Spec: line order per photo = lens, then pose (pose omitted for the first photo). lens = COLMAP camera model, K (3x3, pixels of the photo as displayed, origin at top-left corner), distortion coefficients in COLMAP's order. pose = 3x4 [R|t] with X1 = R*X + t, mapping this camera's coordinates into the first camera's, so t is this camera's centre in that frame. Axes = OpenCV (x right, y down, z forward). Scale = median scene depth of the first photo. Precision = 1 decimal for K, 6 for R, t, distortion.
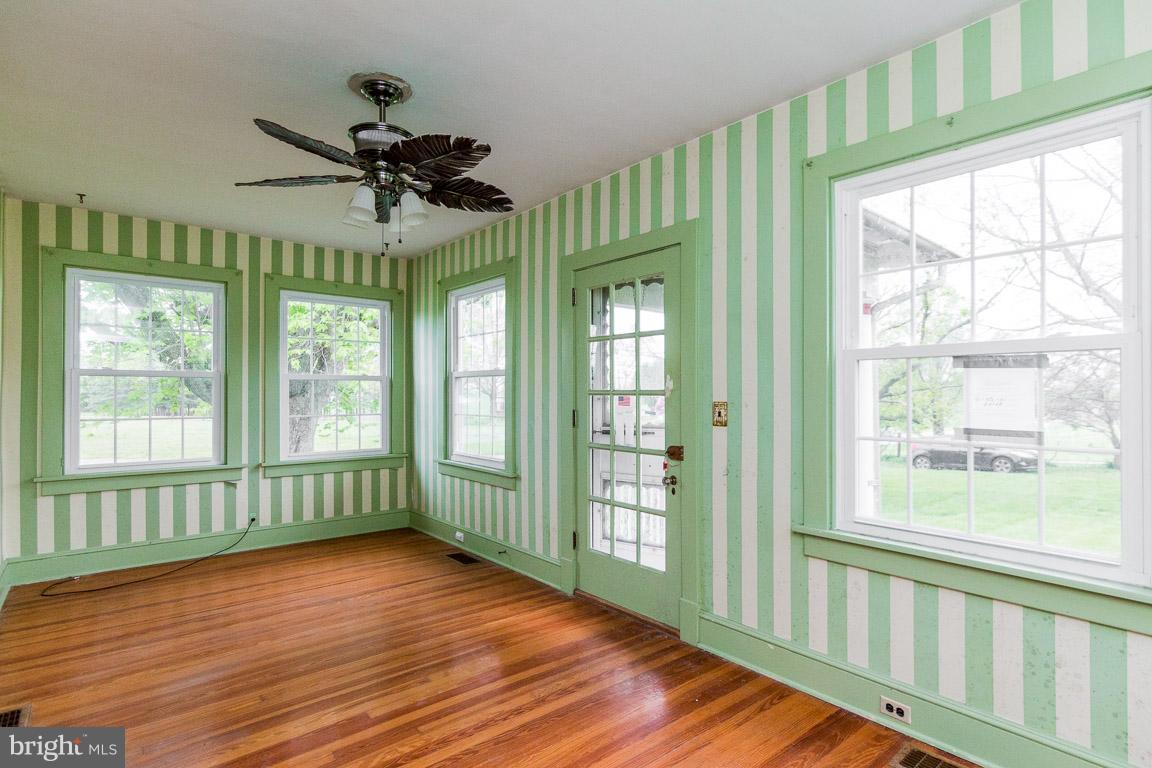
lens RADIAL K [[591.3, 0, 576.3], [0, 591.3, 387.0], [0, 0, 1]] dist [-0.009142, 0.001403]
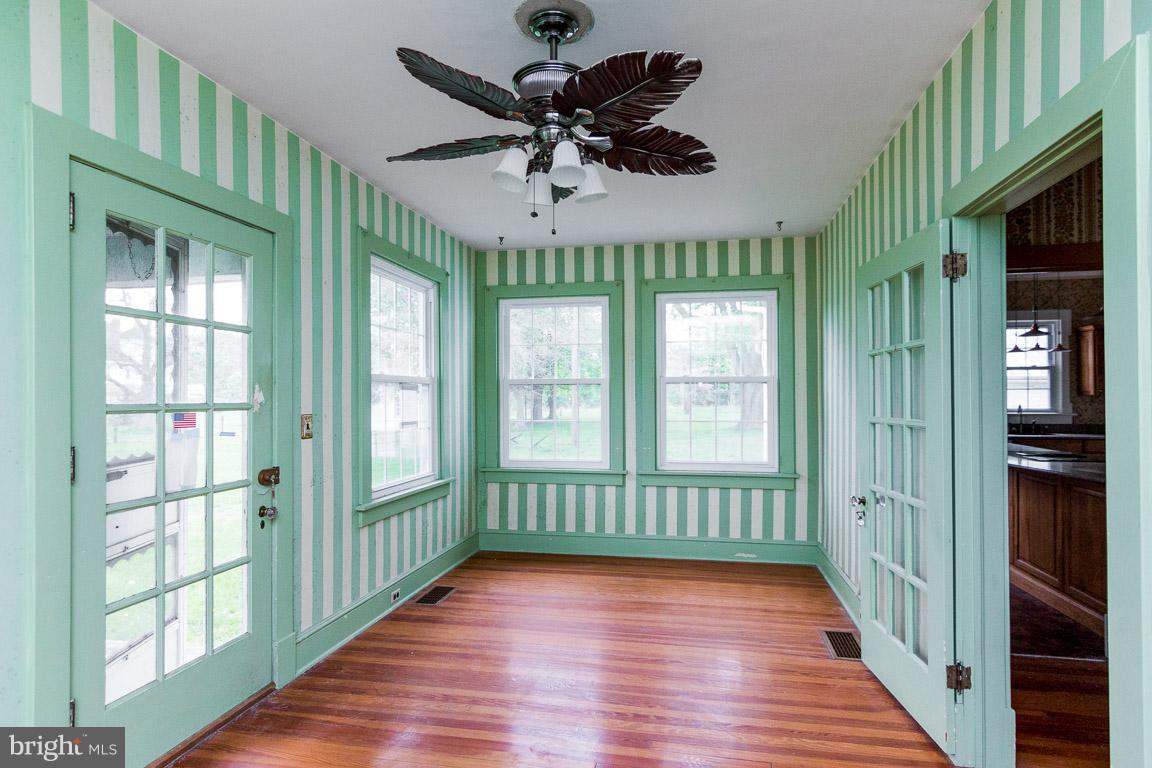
lens RADIAL K [[591.3, 0, 573.8], [0, 591.3, 389.9], [0, 0, 1]] dist [-0.009142, 0.001403]
pose [[-0.628998, 0.010221, 0.777339, -0.771679], [-0.004295, 0.999853, -0.016622, -0.001372], [-0.777395, -0.013794, -0.628862, 1.205097]]
